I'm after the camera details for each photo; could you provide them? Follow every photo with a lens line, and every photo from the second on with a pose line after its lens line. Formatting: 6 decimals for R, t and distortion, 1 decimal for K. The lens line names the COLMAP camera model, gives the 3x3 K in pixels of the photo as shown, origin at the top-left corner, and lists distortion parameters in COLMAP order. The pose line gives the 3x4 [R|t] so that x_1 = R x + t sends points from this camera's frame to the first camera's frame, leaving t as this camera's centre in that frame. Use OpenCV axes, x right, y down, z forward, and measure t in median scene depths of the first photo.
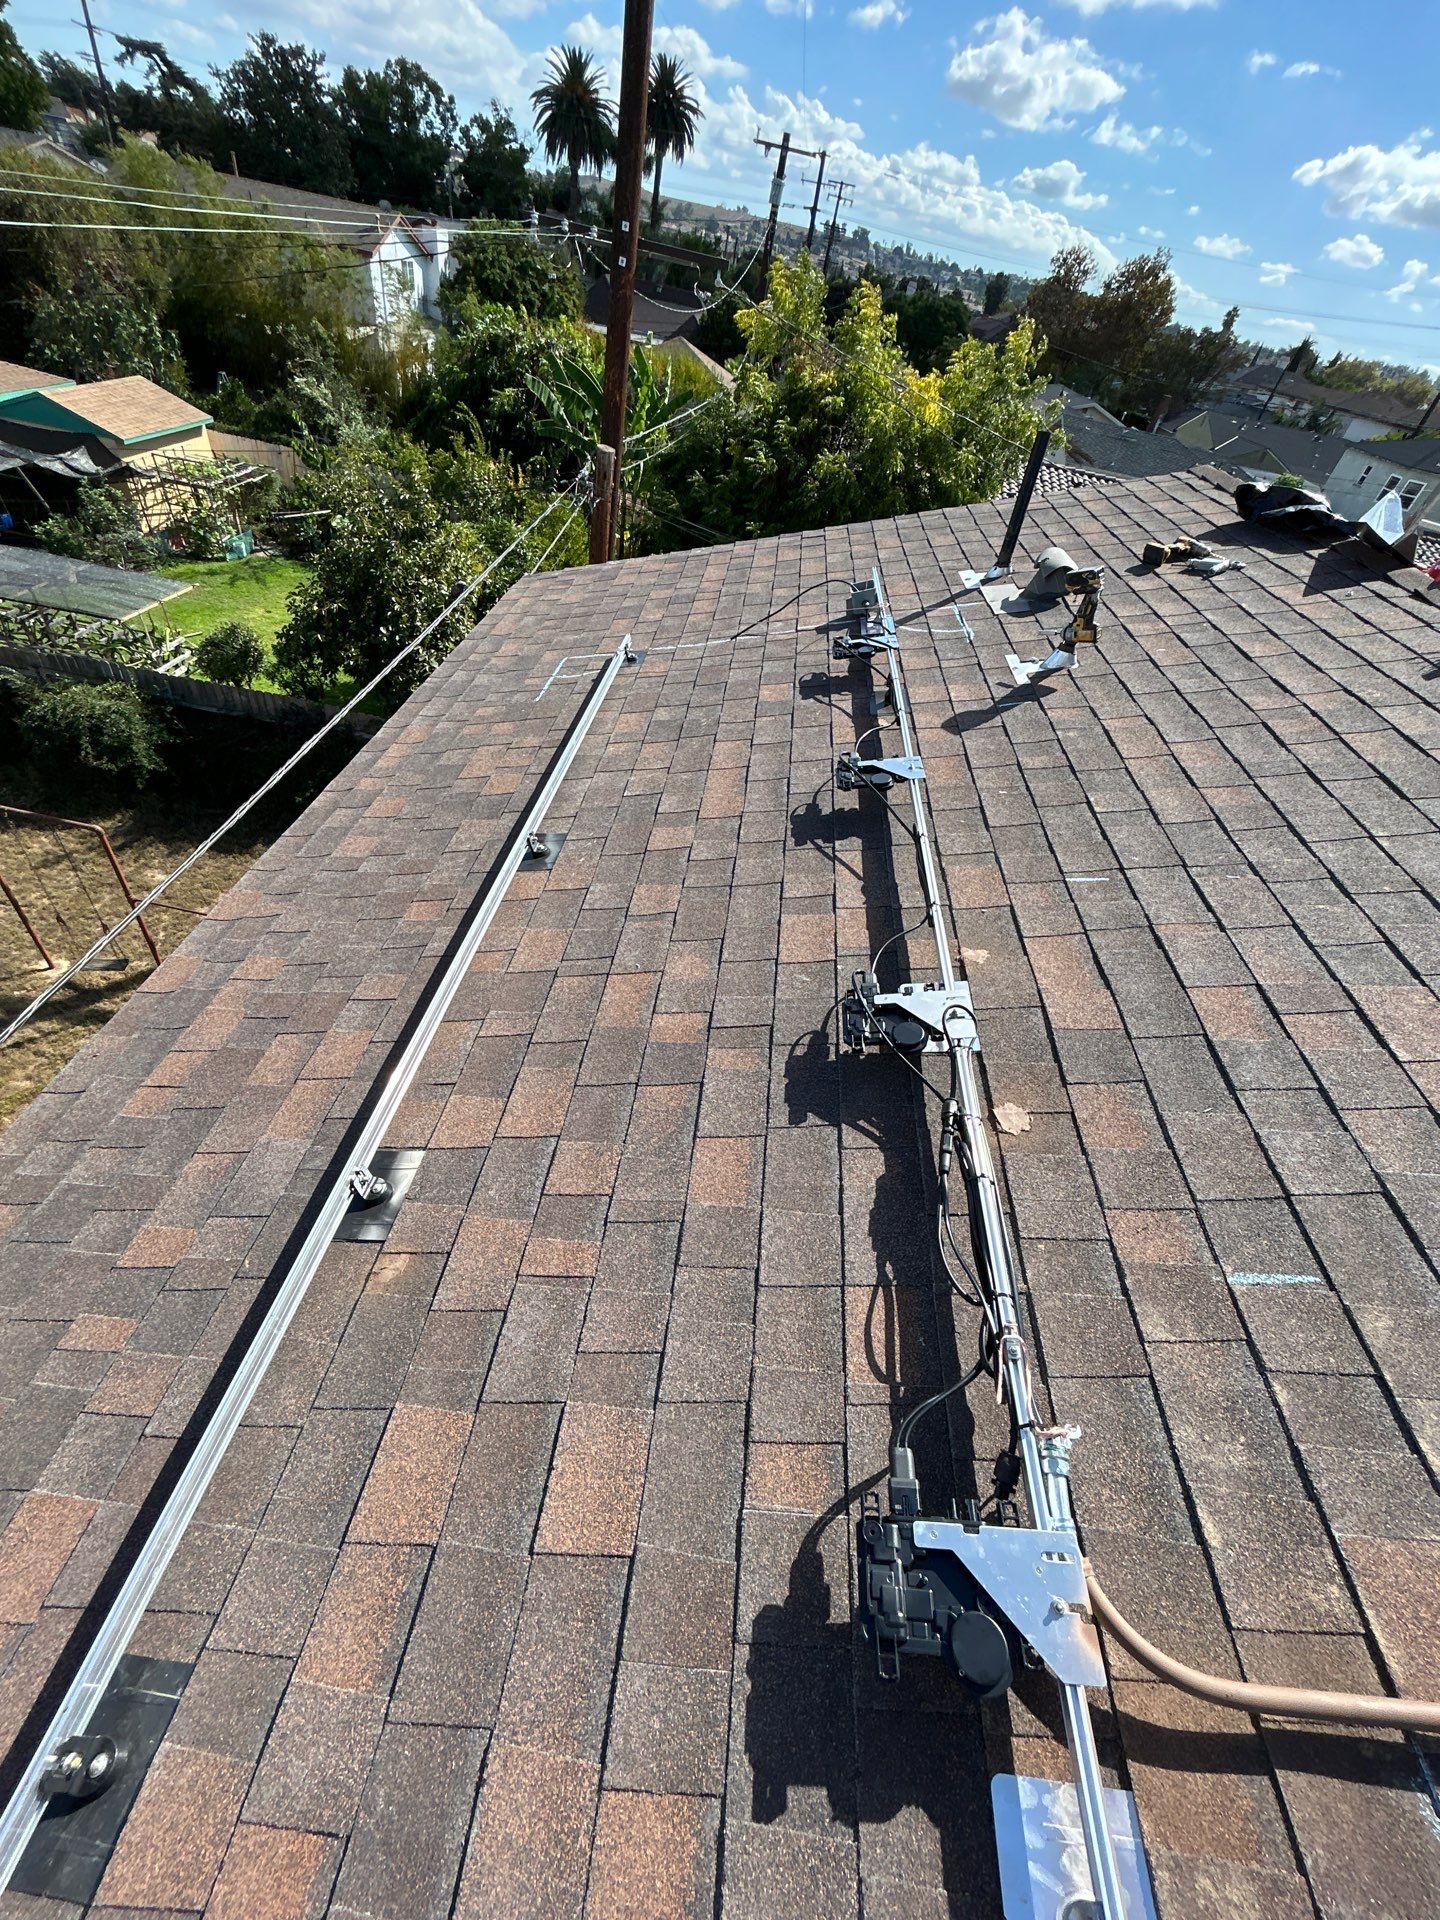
lens RADIAL K [[775.9, 0, 720.0], [0, 775.9, 960.0], [0, 0, 1]] dist [-0.002002, 0.000017]
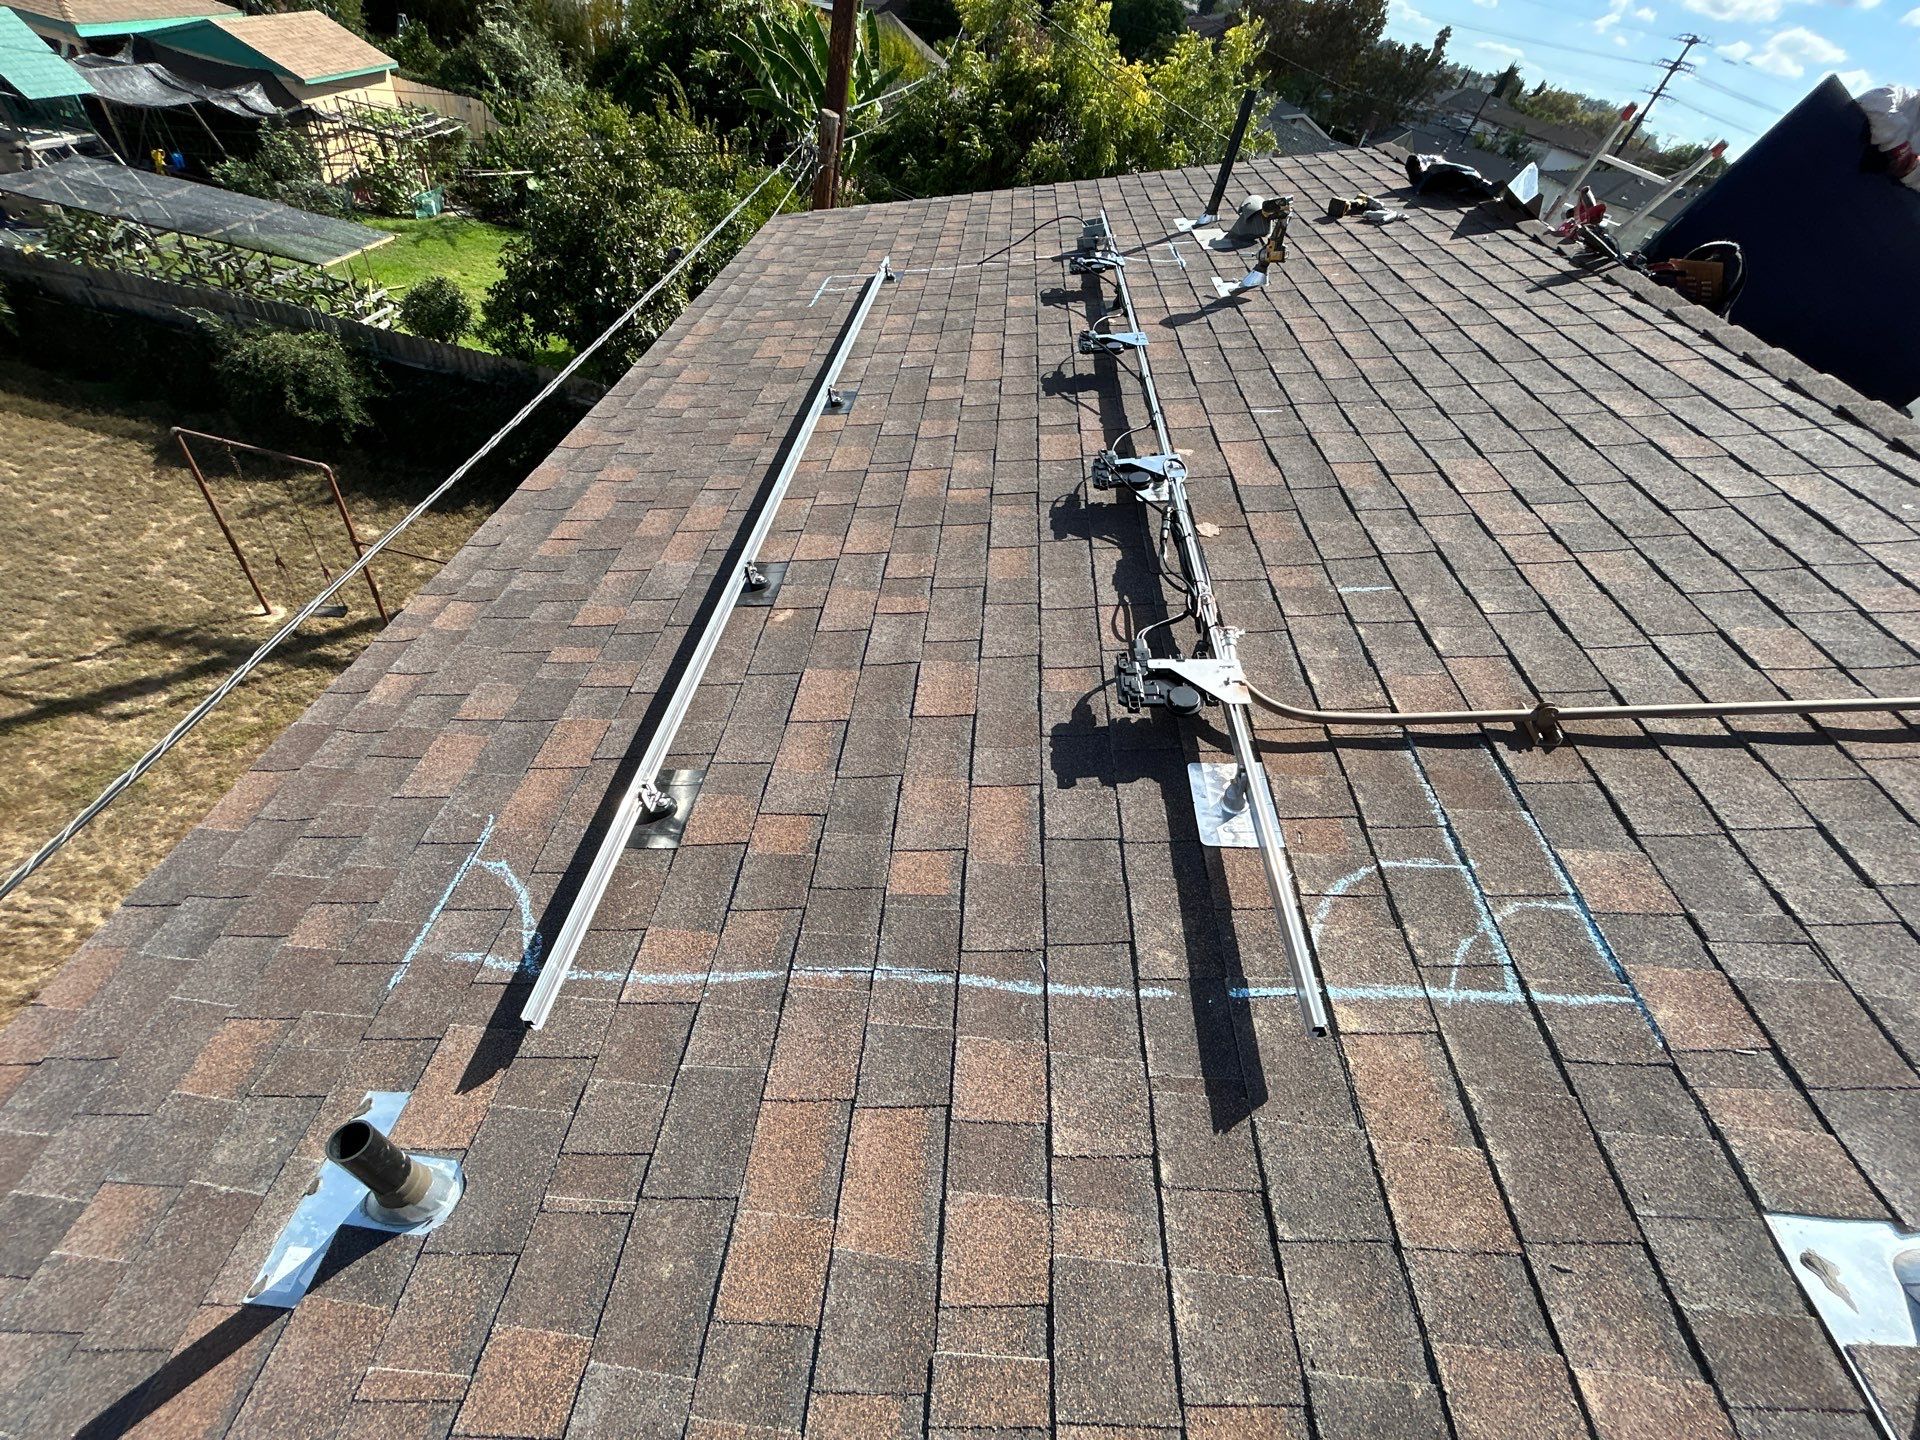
lens RADIAL K [[775.9, 0, 960.0], [0, 775.9, 720.0], [0, 0, 1]] dist [-0.002002, 0.000017]
pose [[0.997906, 0.019348, 0.061718, -0.079446], [-0.022859, 0.998130, 0.056686, 0.222373], [-0.060506, -0.057978, 0.996483, -0.207052]]
